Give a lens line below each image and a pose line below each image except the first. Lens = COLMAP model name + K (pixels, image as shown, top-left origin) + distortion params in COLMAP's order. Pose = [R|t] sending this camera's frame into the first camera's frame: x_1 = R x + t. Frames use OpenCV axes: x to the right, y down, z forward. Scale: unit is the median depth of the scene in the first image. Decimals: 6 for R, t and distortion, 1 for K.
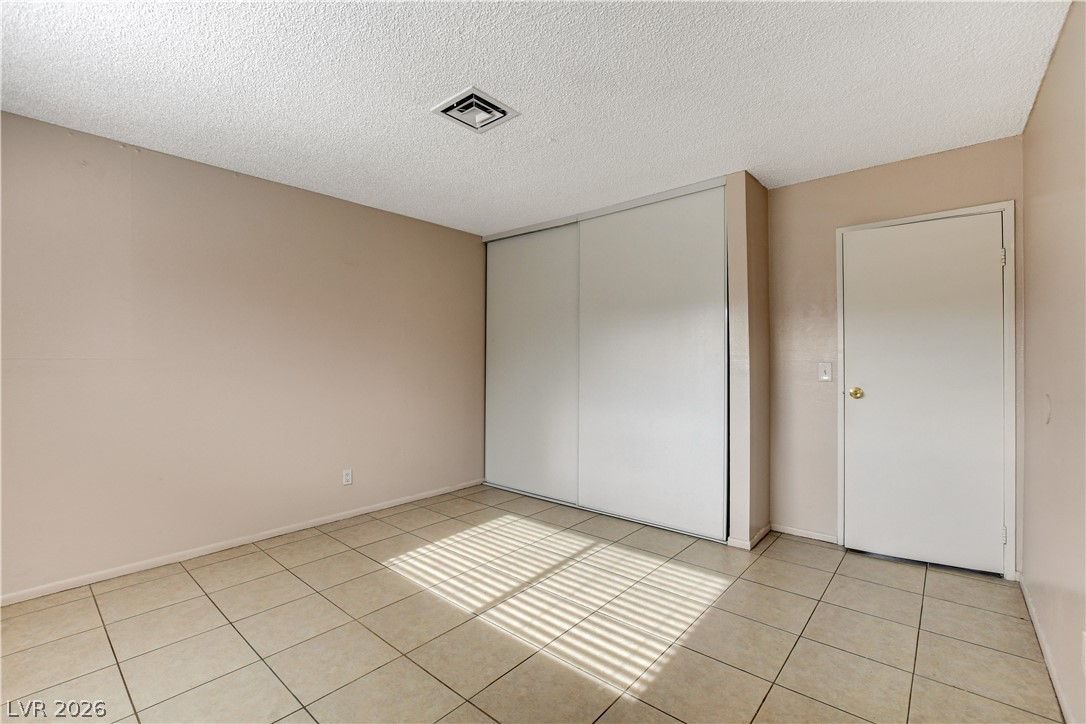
lens RADIAL K [[475.1, 0, 543.0], [0, 475.1, 370.7], [0, 0, 1]] dist [-0.018609, 0.001968]
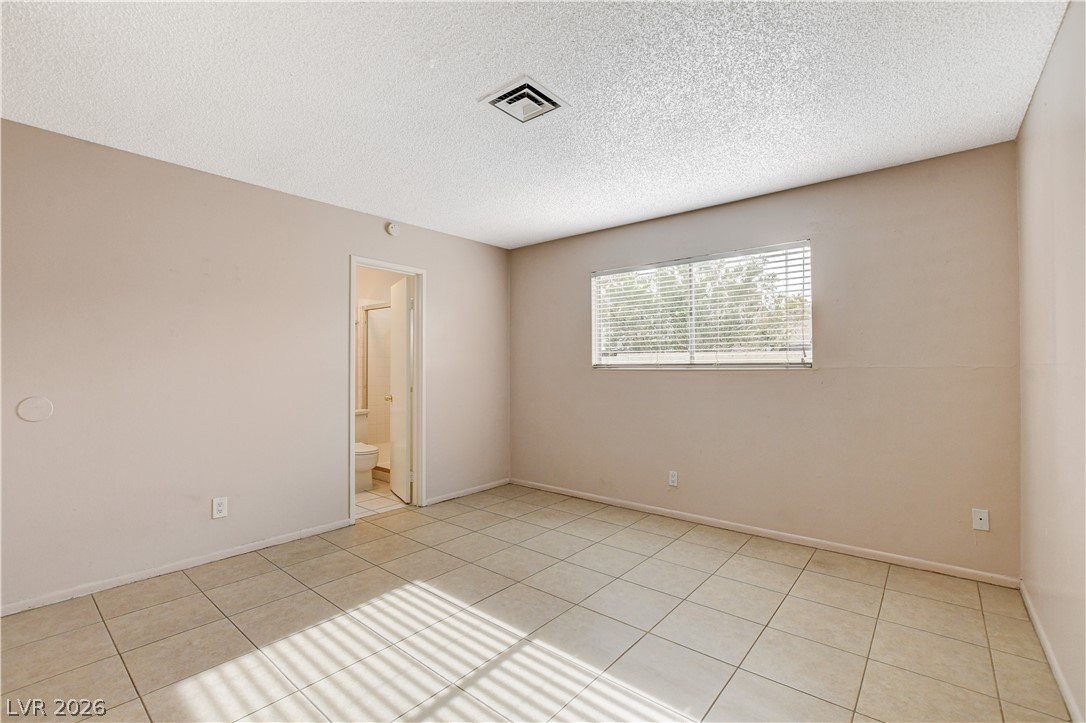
lens RADIAL K [[475.1, 0, 540.4], [0, 475.1, 359.2], [0, 0, 1]] dist [-0.018609, 0.001968]
pose [[-0.999729, -0.000021, -0.023289, -0.115953], [-0.000067, 0.999998, 0.001953, -0.034681], [0.023289, 0.001954, -0.999727, 1.570856]]
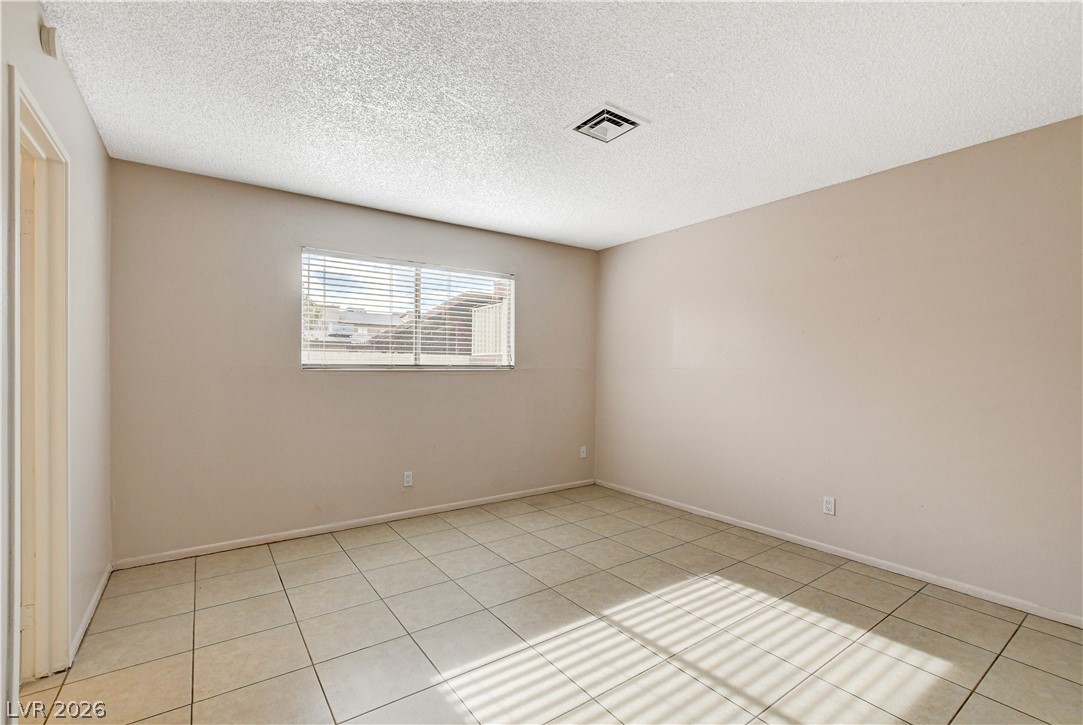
lens RADIAL K [[473.9, 0, 545.7], [0, 473.9, 368.4], [0, 0, 1]] dist [-0.007294, 0.000898]
pose [[-0.224773, -0.001921, -0.974409, 0.725942], [-0.025395, 0.999670, 0.003887, -0.023252], [0.974080, 0.025619, -0.224747, 0.894245]]
